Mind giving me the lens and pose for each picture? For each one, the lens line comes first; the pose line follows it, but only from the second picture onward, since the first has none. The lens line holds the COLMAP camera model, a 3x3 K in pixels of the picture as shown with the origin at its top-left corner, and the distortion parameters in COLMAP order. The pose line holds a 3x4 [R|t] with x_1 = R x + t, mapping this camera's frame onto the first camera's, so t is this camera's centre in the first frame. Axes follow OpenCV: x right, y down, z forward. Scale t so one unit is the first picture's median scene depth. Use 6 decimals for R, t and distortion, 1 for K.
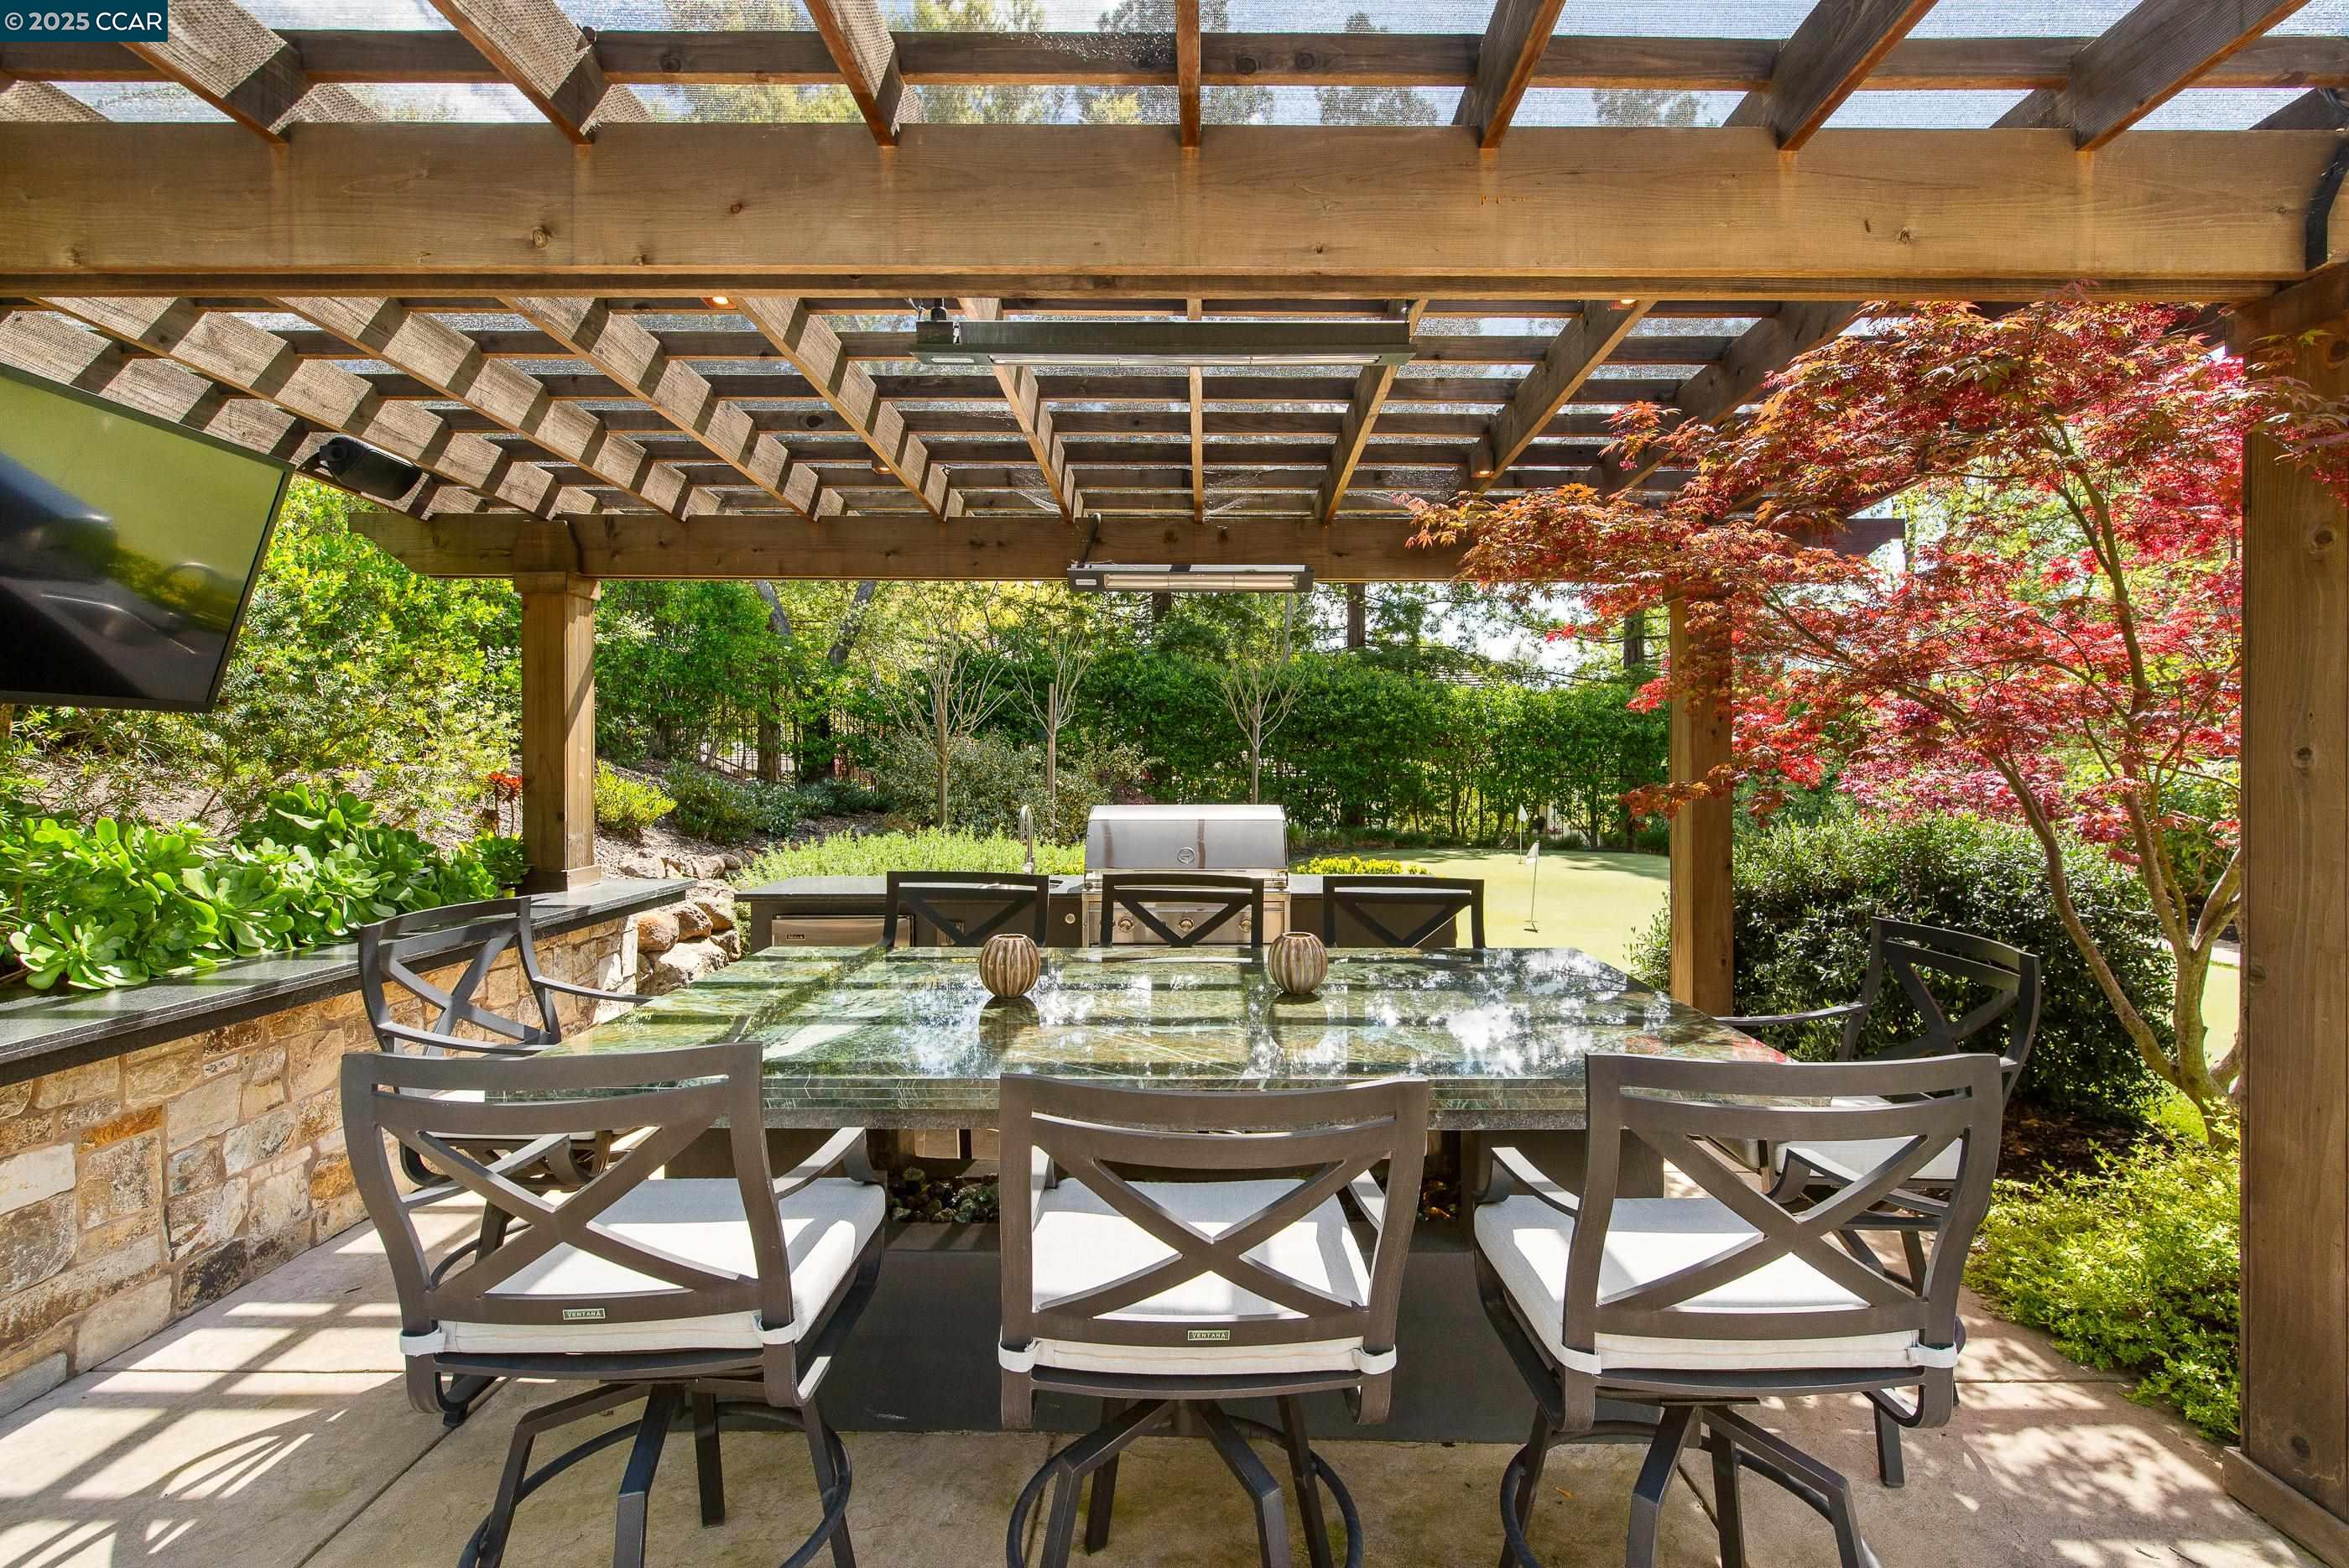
lens RADIAL K [[1014.6, 0, 1177.7], [0, 1014.6, 753.1], [0, 0, 1]] dist [0.001191, 0.000071]
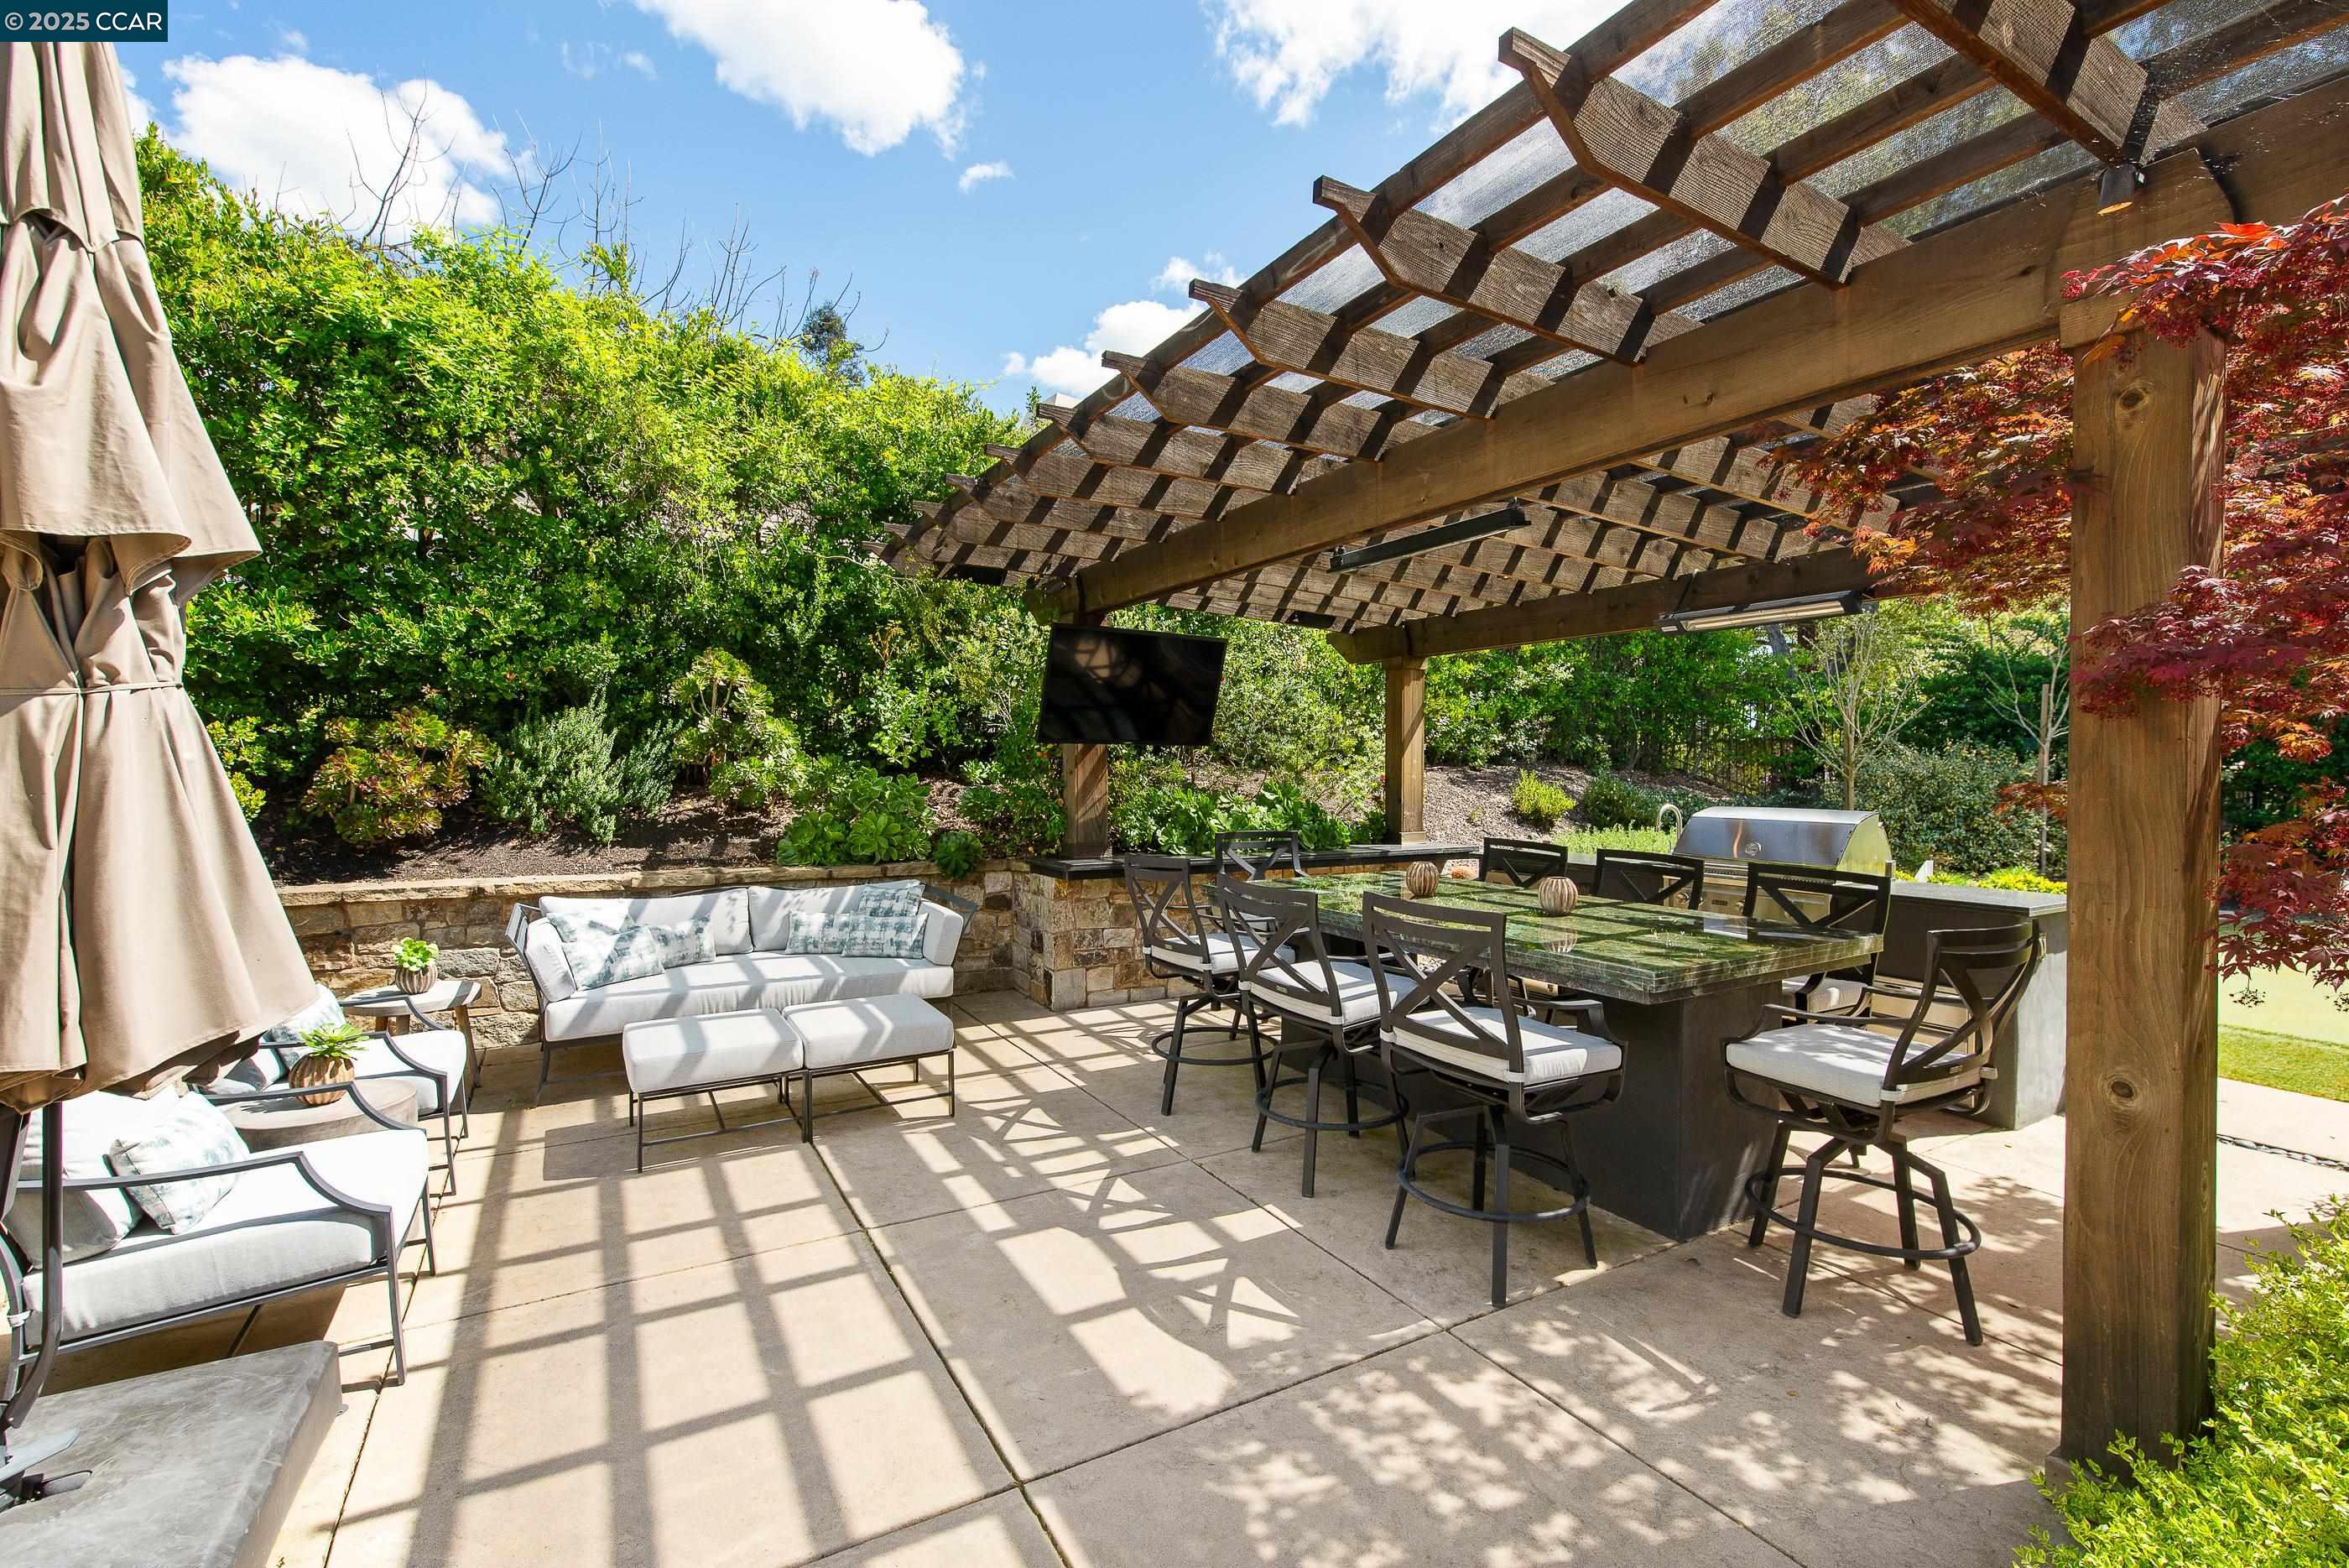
lens RADIAL K [[1015.3, 0, 1212.7], [0, 1015.3, 784.2], [0, 0, 1]] dist [0.002403, 0.000239]
pose [[0.522478, 0.016170, -0.852500, 0.648352], [-0.001516, 0.999836, 0.018035, 0.004346], [0.852652, -0.008131, 0.522417, -0.147515]]
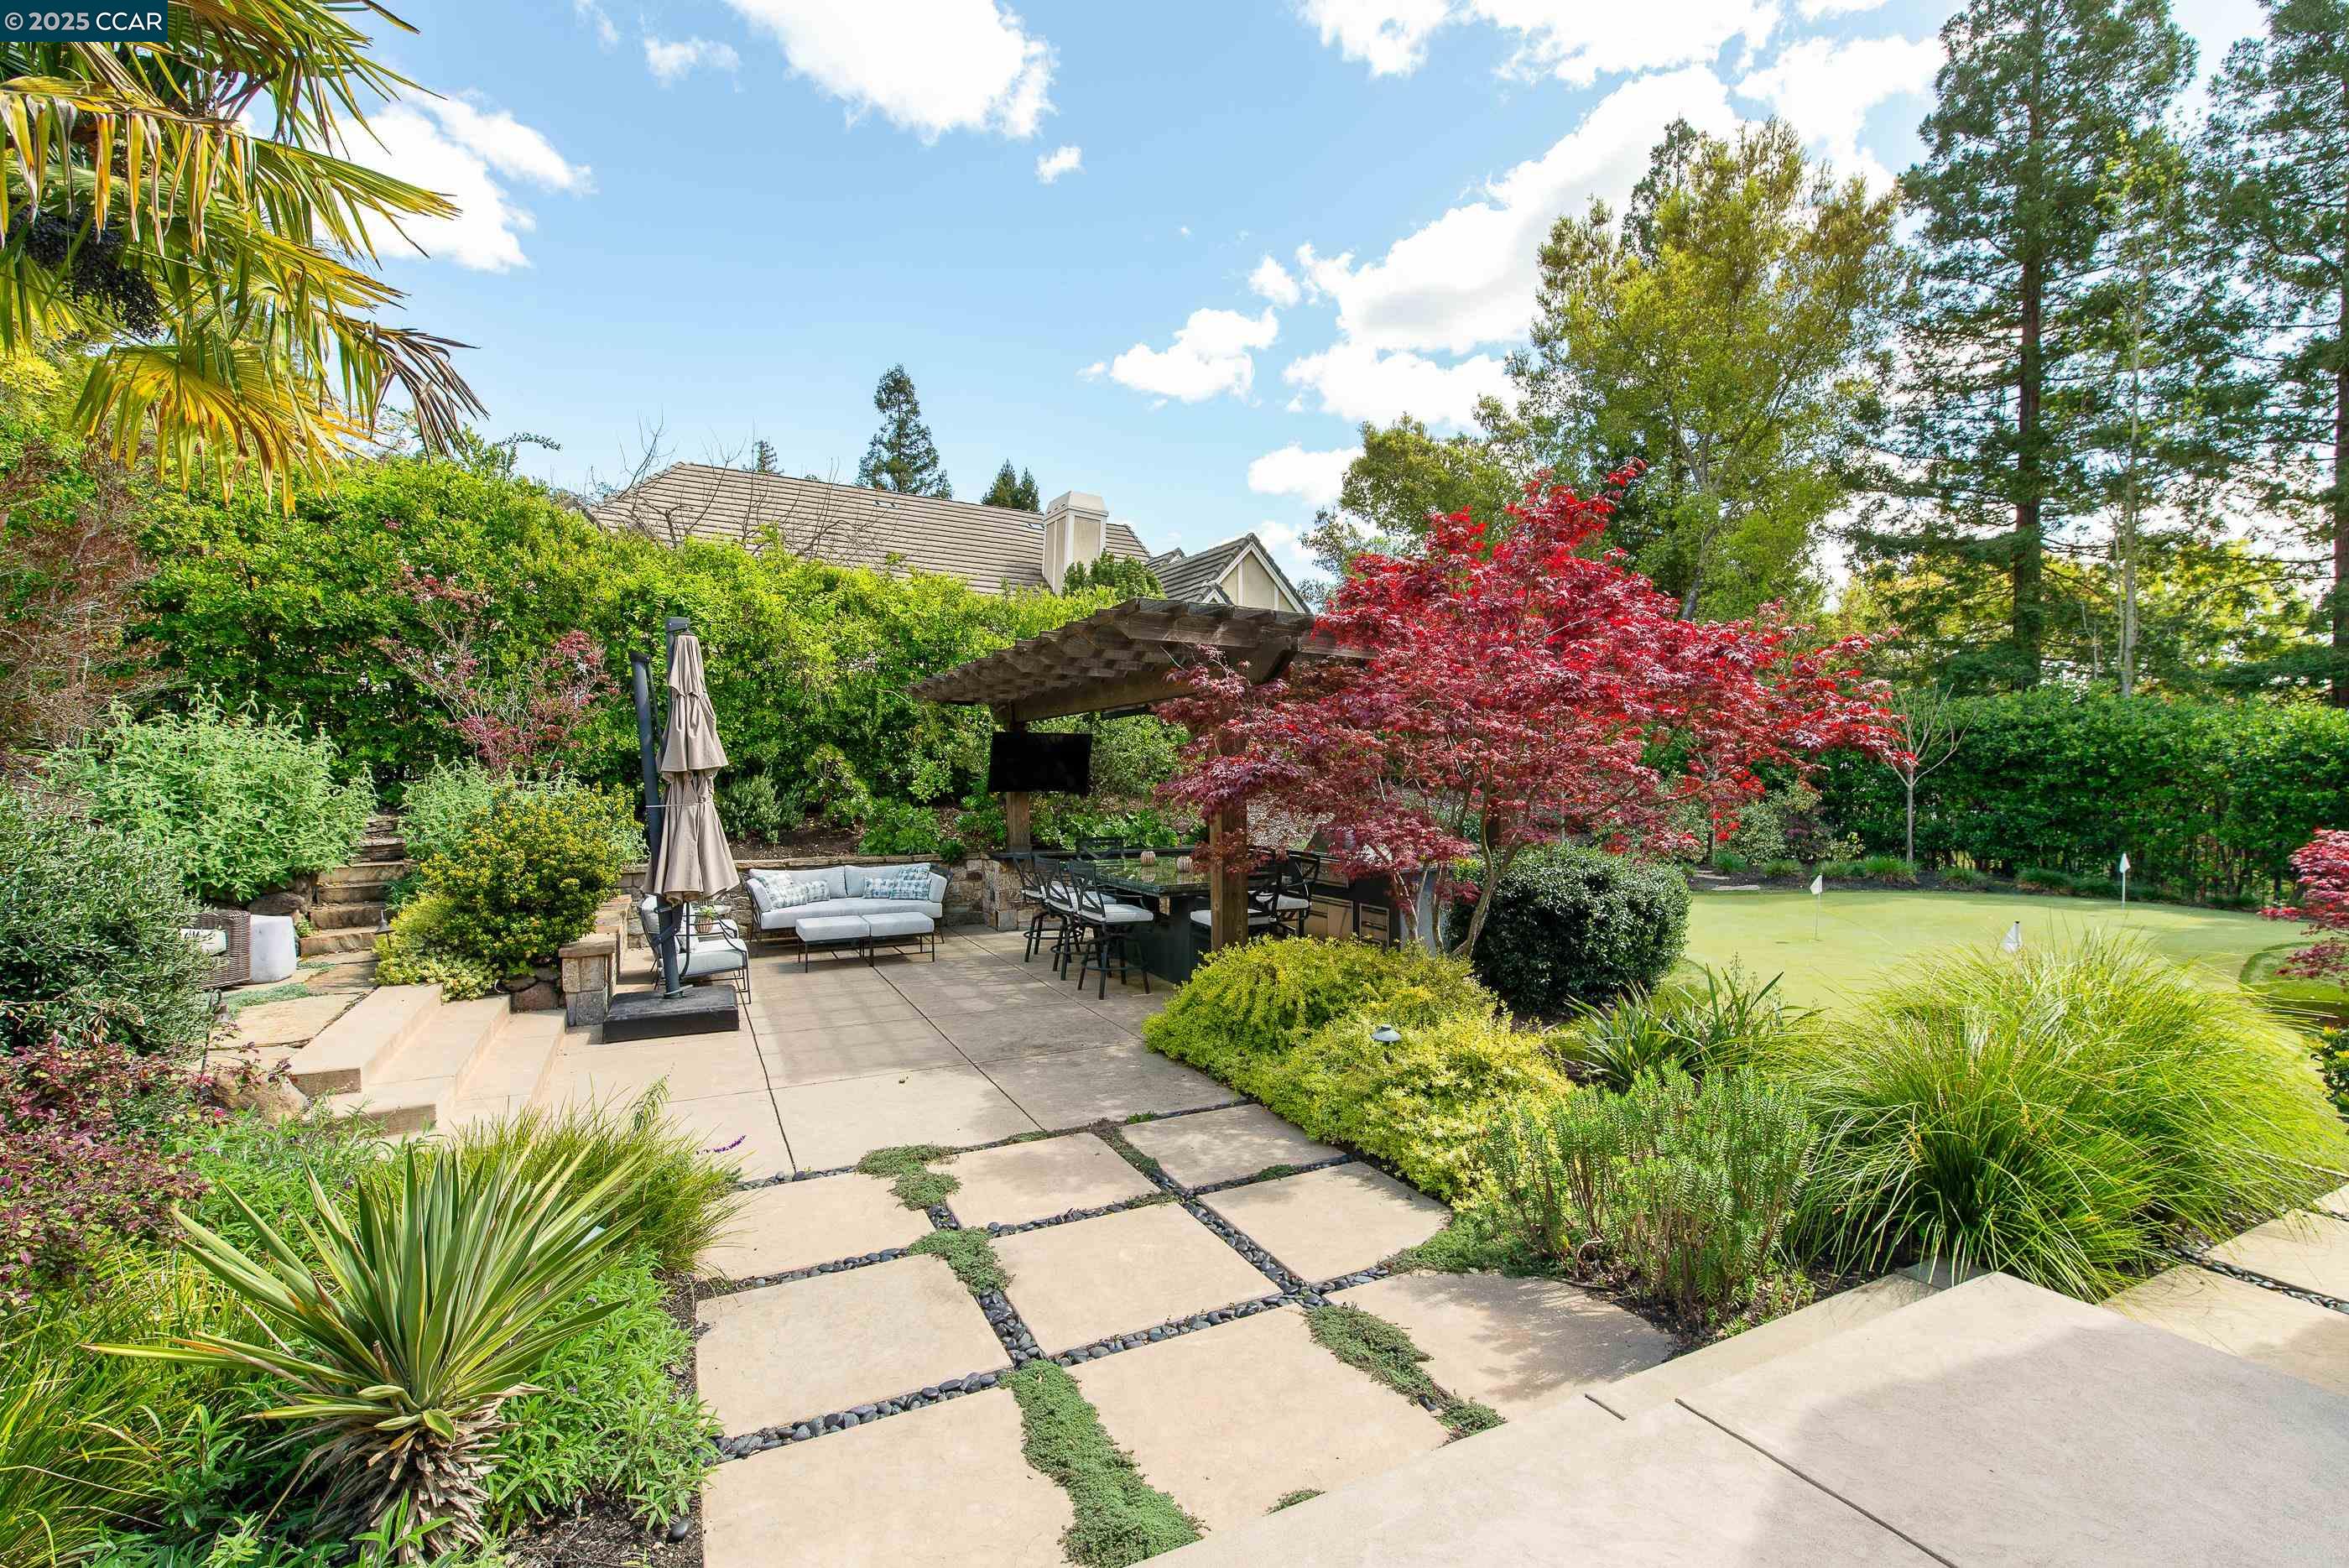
lens RADIAL K [[1015.3, 0, 1212.7], [0, 1015.3, 784.2], [0, 0, 1]] dist [0.002403, 0.000239]
pose [[0.466057, 0.007017, -0.884727, 1.908988], [0.006502, 0.999914, 0.011355, -0.068730], [0.884731, -0.011045, 0.465971, -0.341627]]
